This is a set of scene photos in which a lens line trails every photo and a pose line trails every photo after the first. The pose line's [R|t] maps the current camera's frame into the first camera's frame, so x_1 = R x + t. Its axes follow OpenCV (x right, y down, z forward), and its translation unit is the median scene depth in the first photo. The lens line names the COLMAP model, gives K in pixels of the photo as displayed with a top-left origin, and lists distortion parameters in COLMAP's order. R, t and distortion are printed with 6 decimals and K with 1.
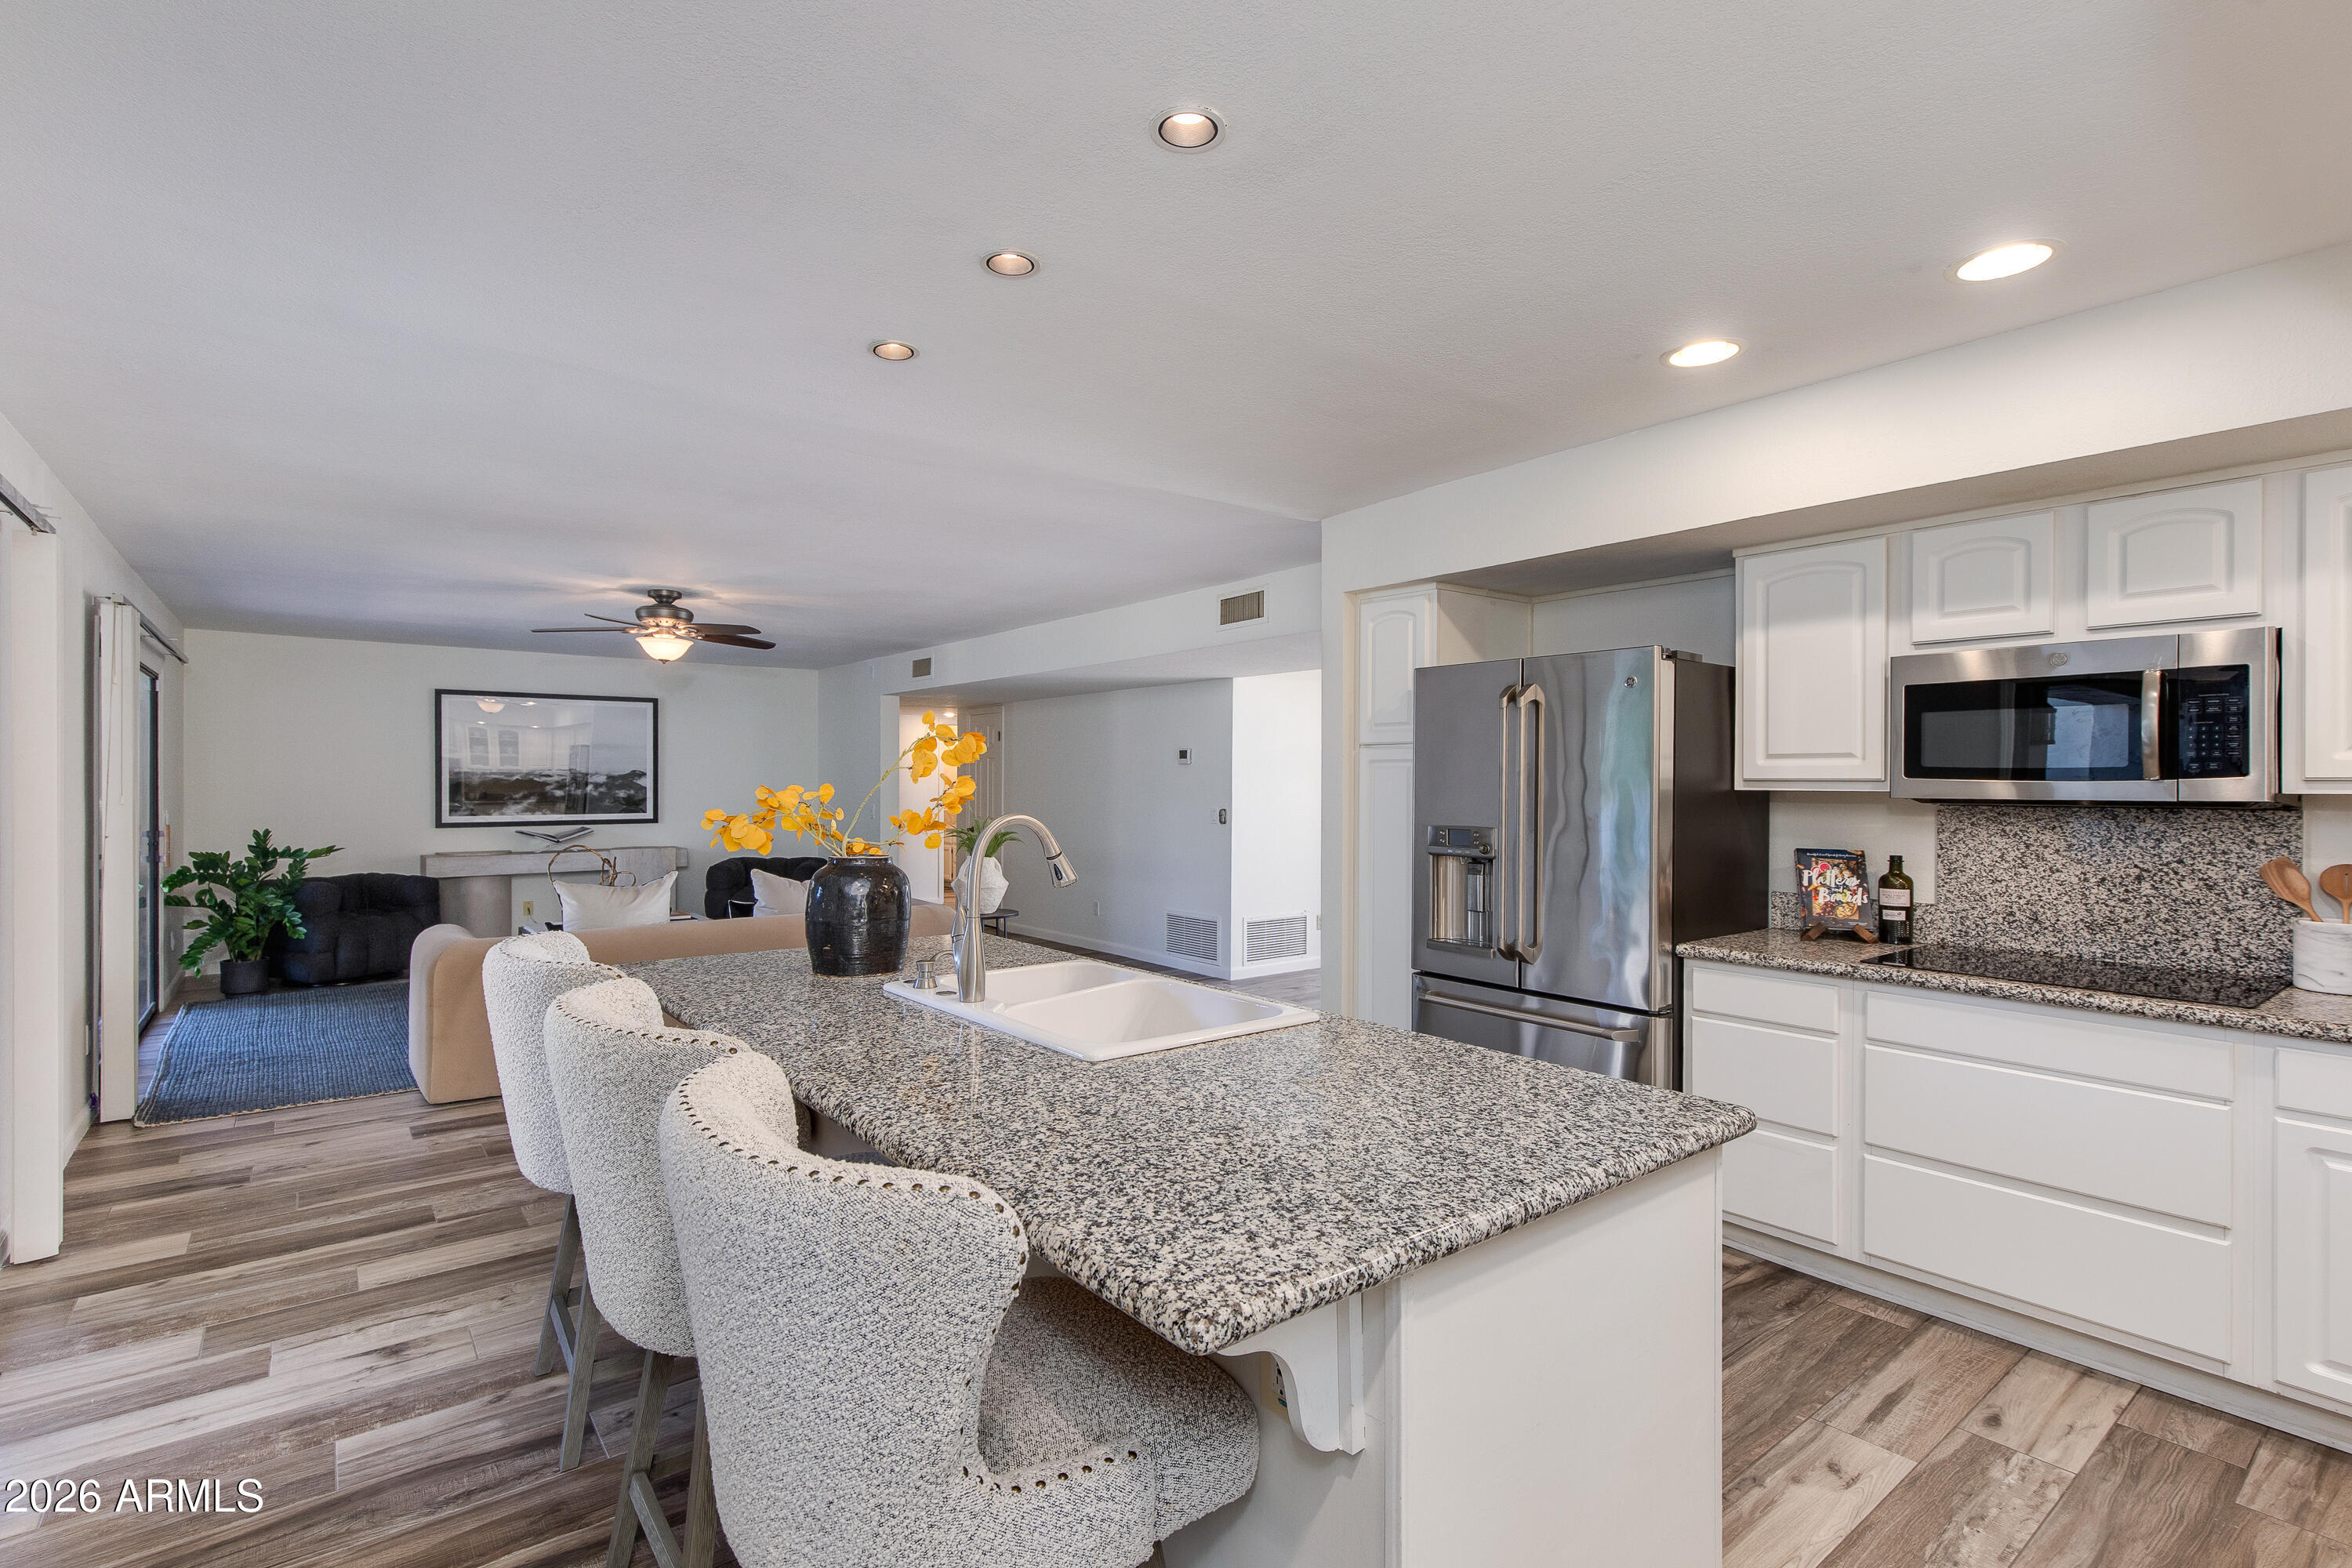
lens RADIAL K [[1097.6, 0, 1176.9], [0, 1097.6, 778.9], [0, 0, 1]] dist [-0.001511, 0.000087]
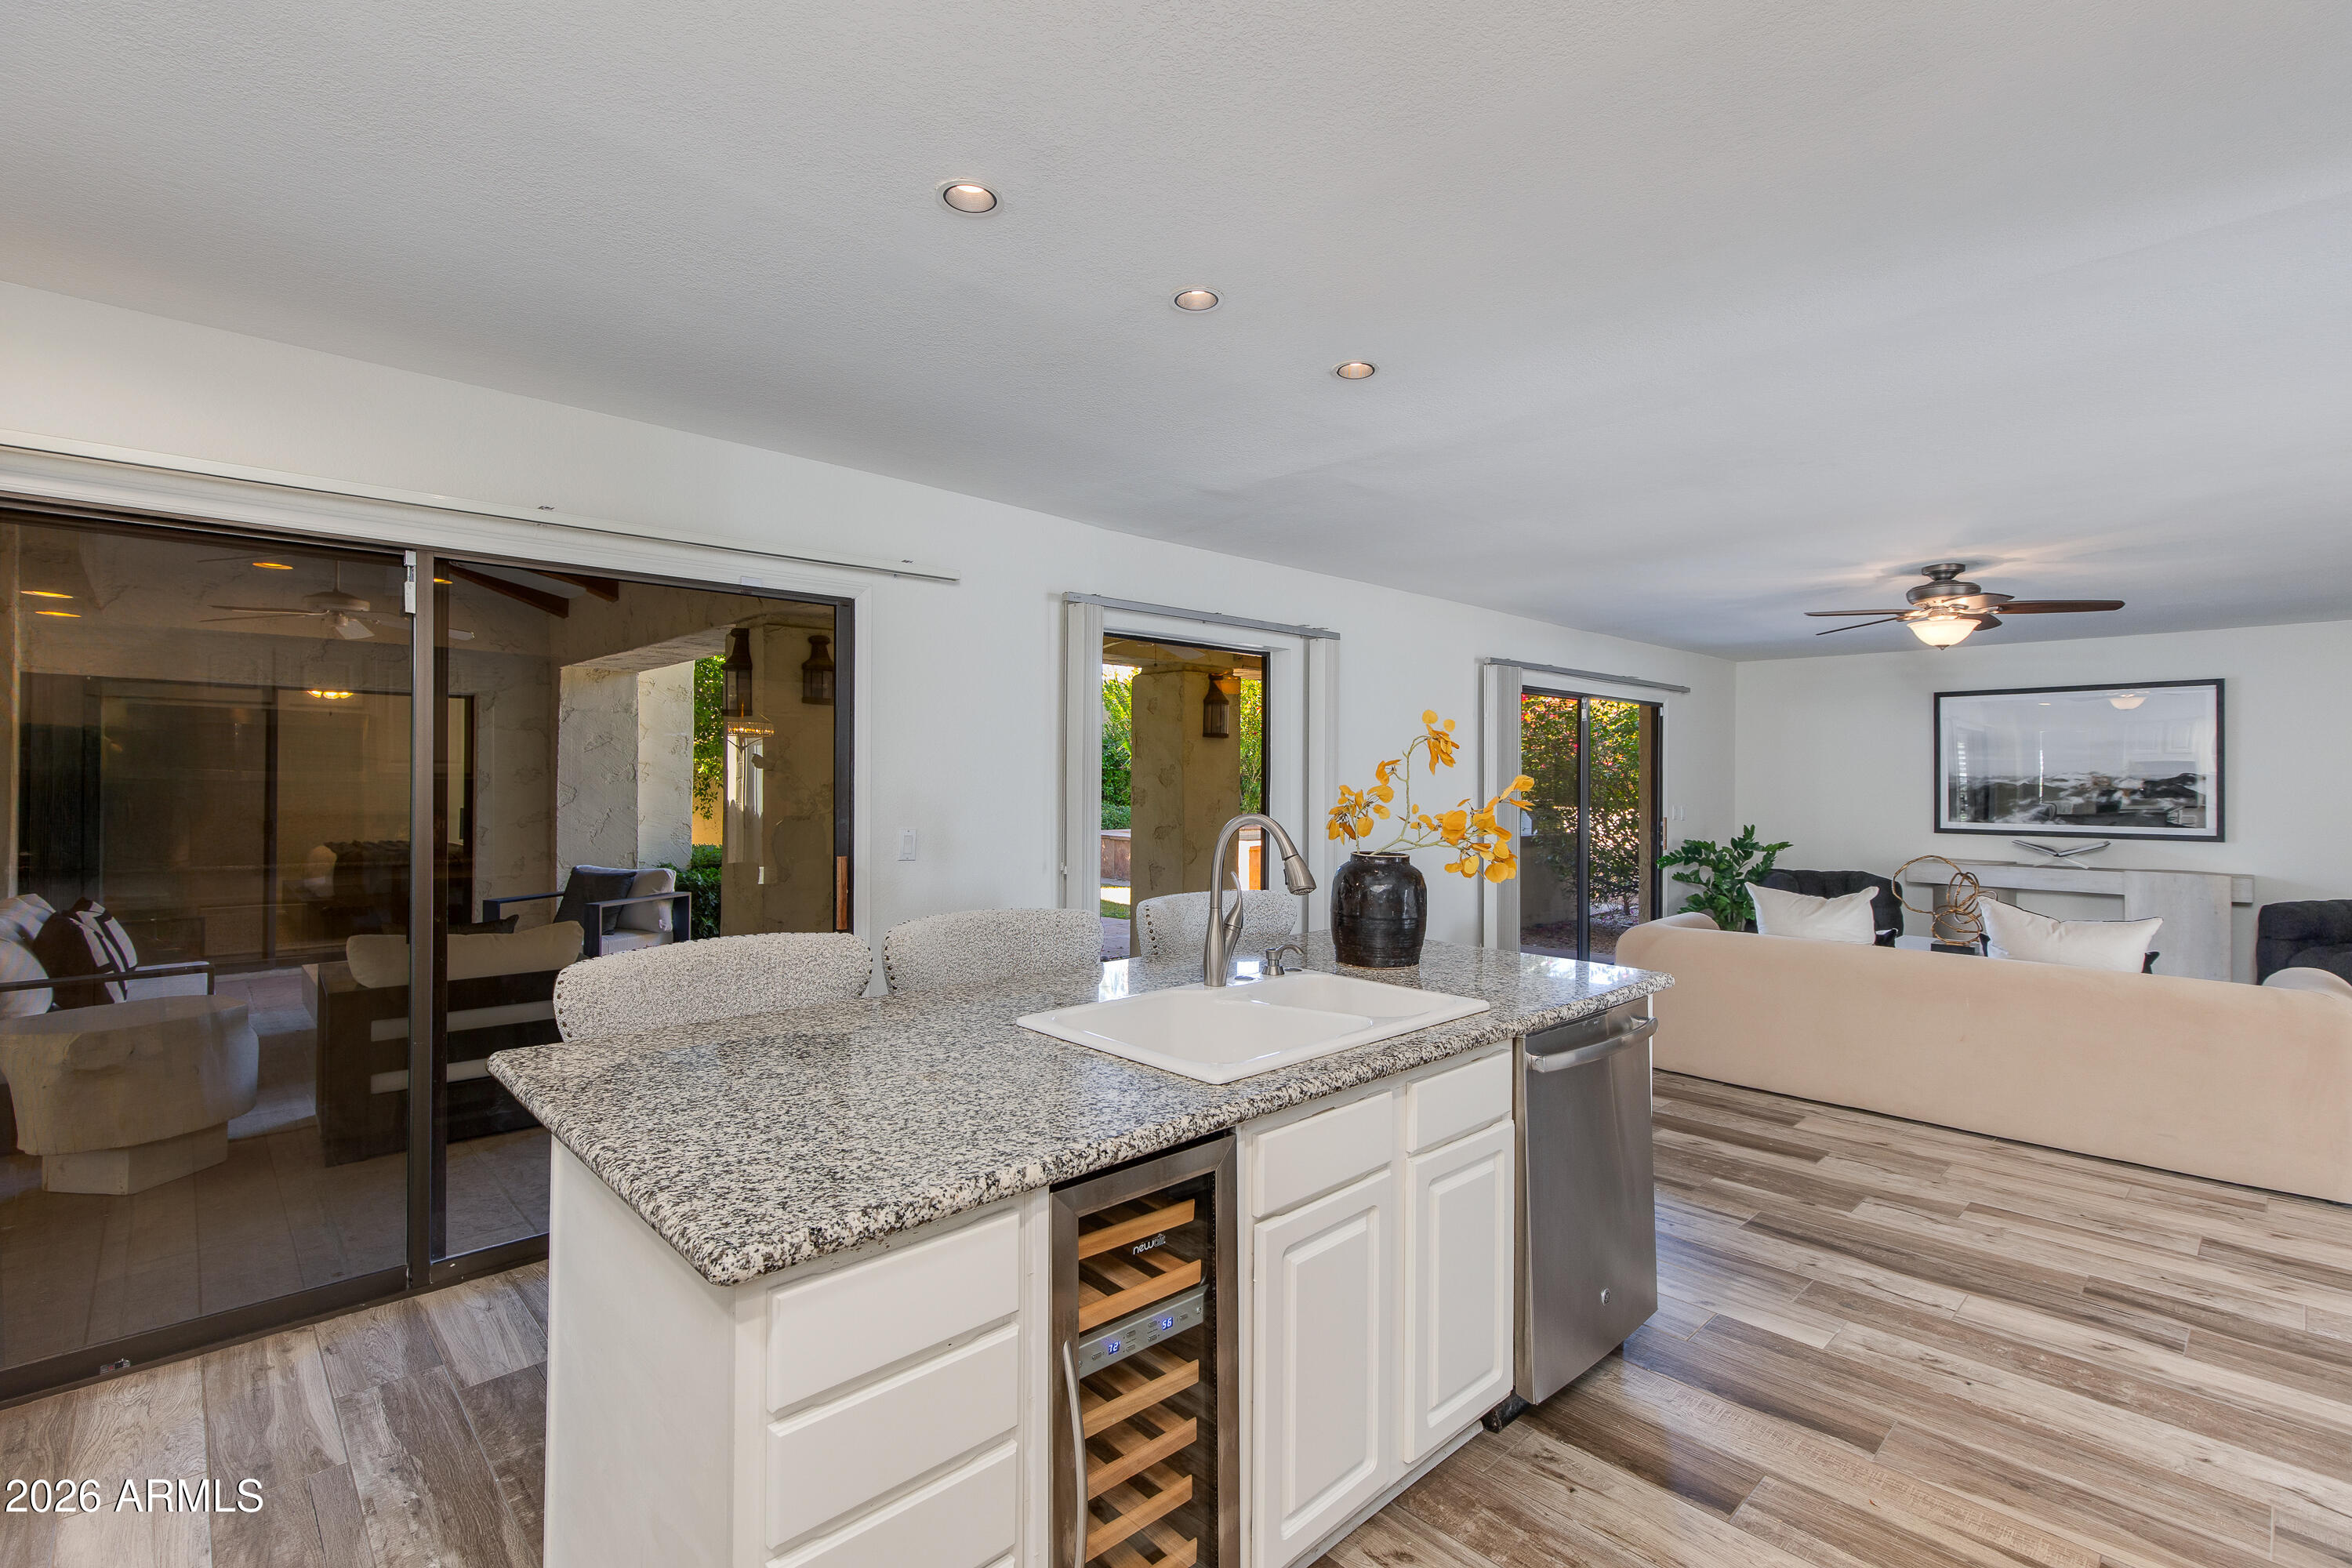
lens RADIAL K [[1072.5, 0, 1169.3], [0, 1072.5, 775.6], [0, 0, 1]] dist [0.001562, 0.000184]
pose [[0.087879, -0.004465, -0.996121, 0.228373], [-0.003551, 0.999982, -0.004796, 0.000137], [0.996125, 0.003958, 0.087861, 0.227925]]
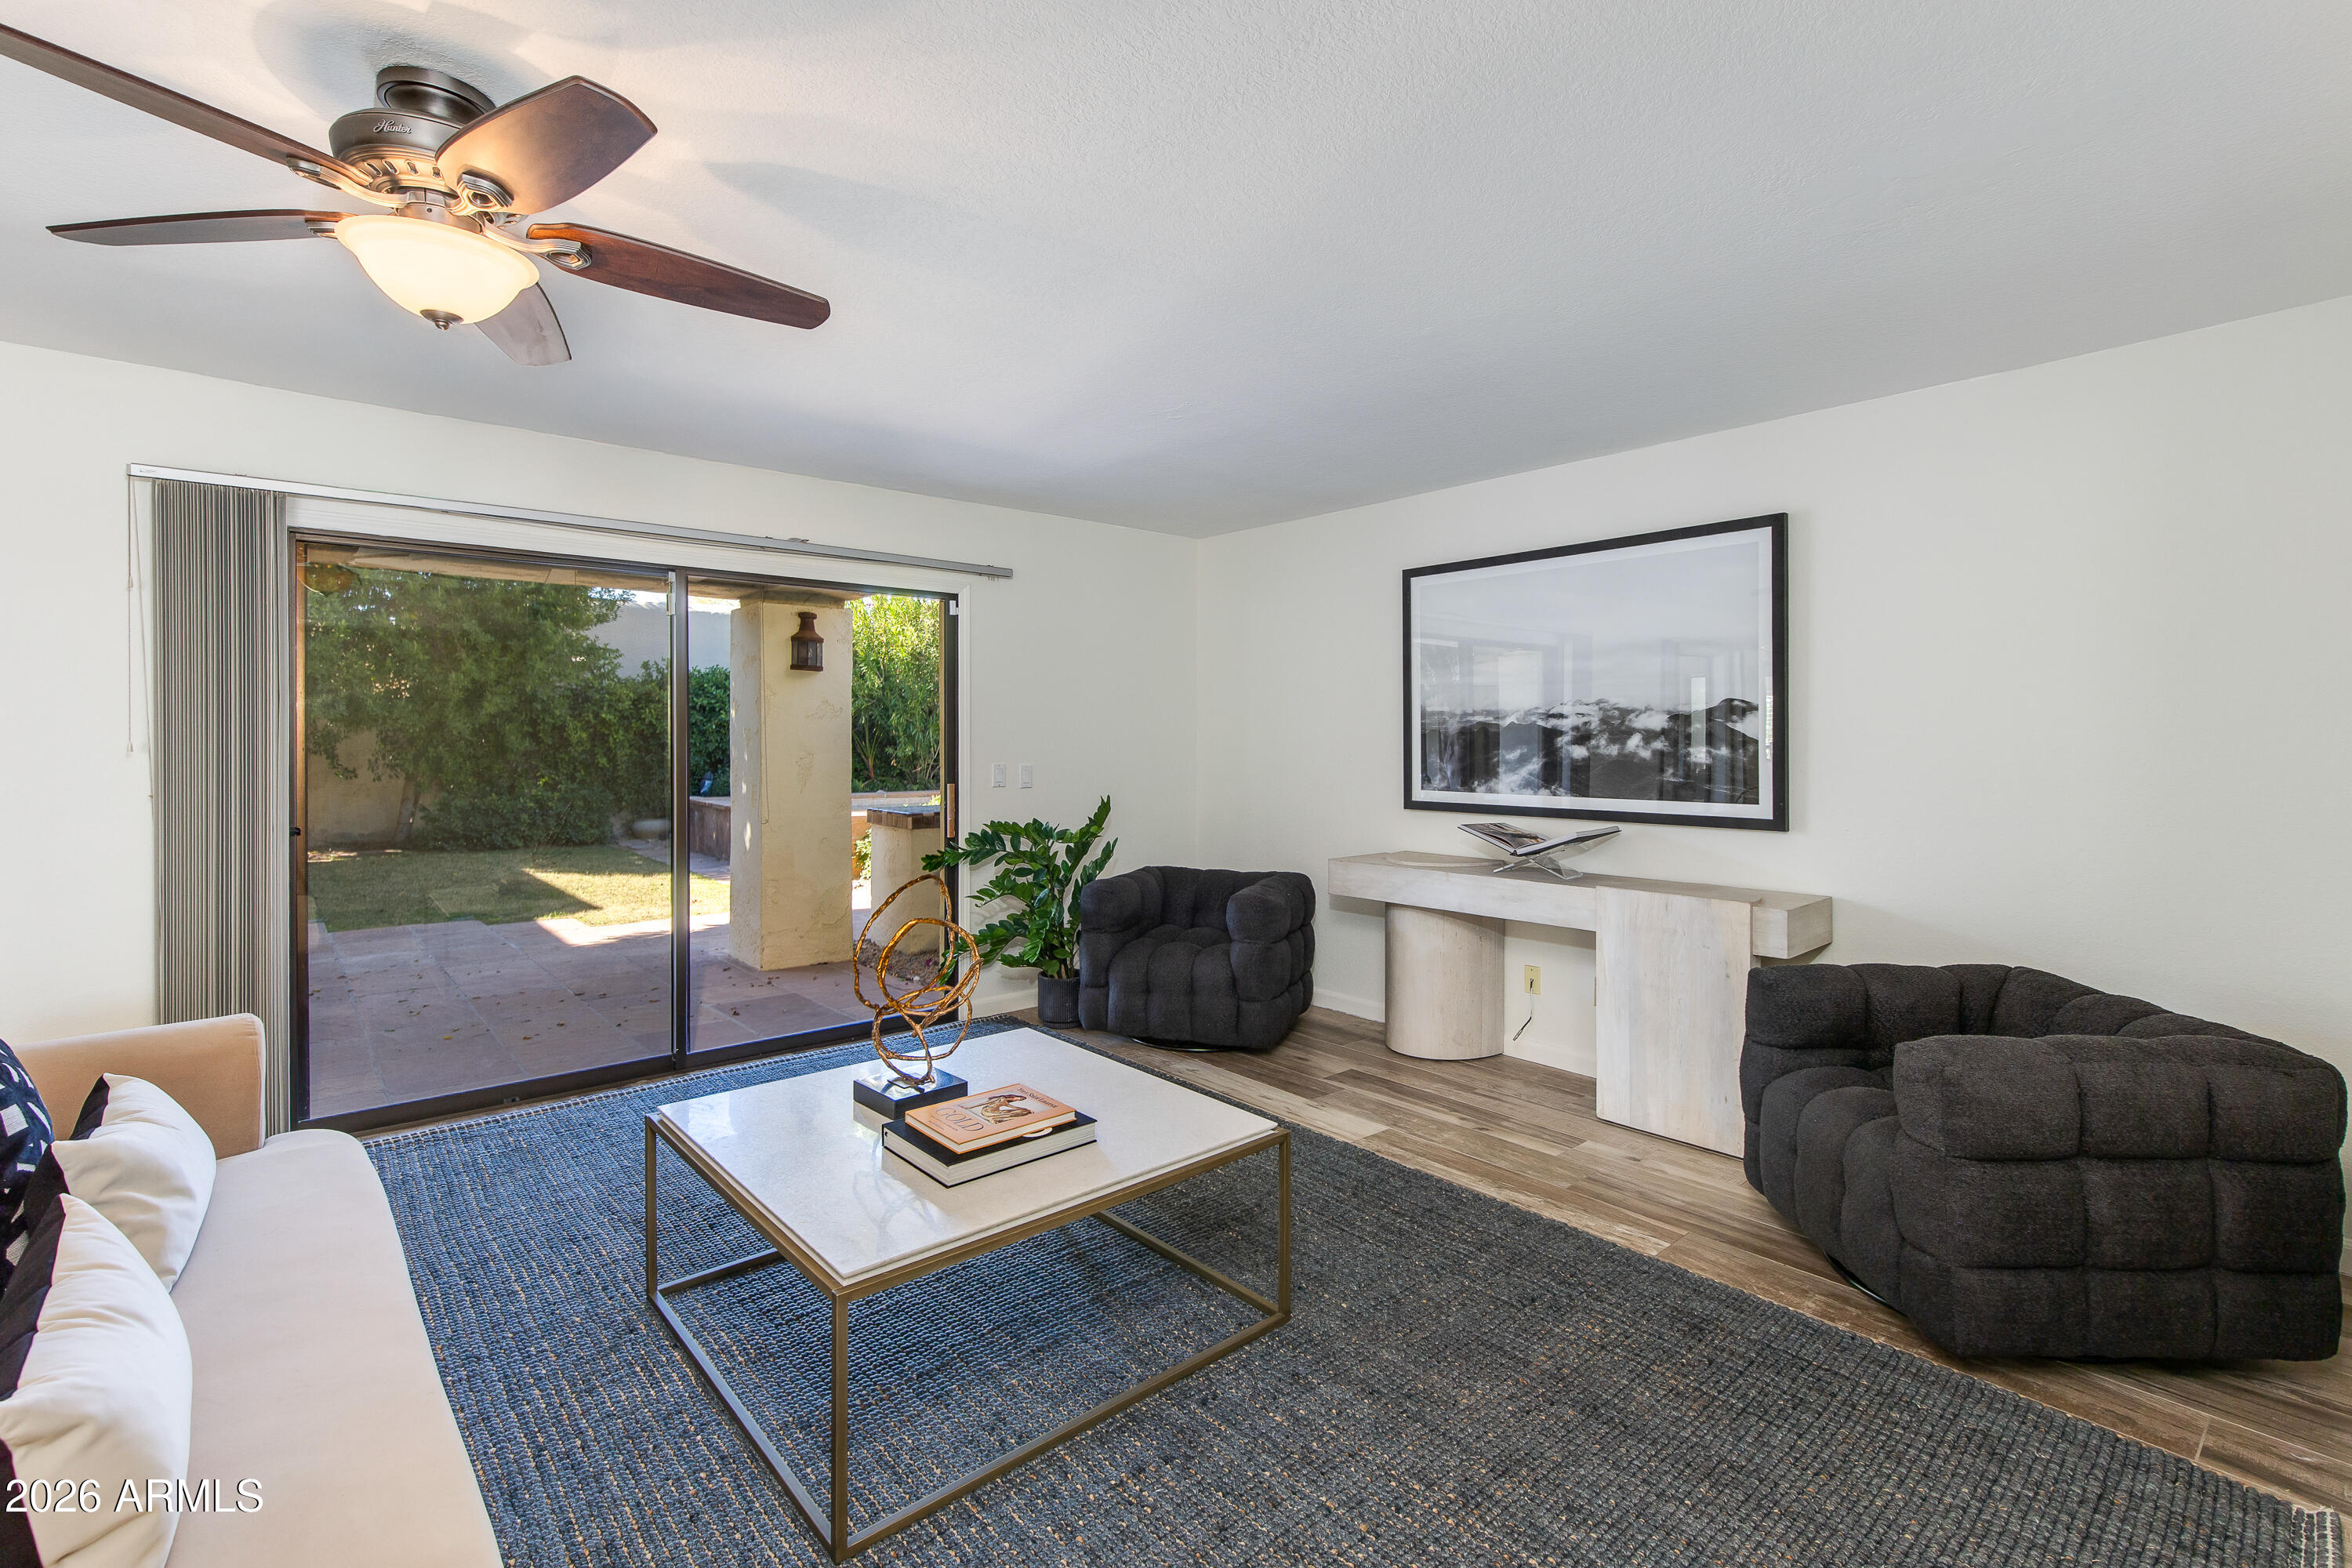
lens RADIAL K [[1054.8, 0, 1183.6], [0, 1054.8, 742.2], [0, 0, 1]] dist [0.000867, 0.000131]
pose [[0.070860, 0.003362, -0.997481, -0.125666], [0.003207, 0.999988, 0.003598, 0.006908], [0.997481, -0.003454, 0.070848, 0.844191]]
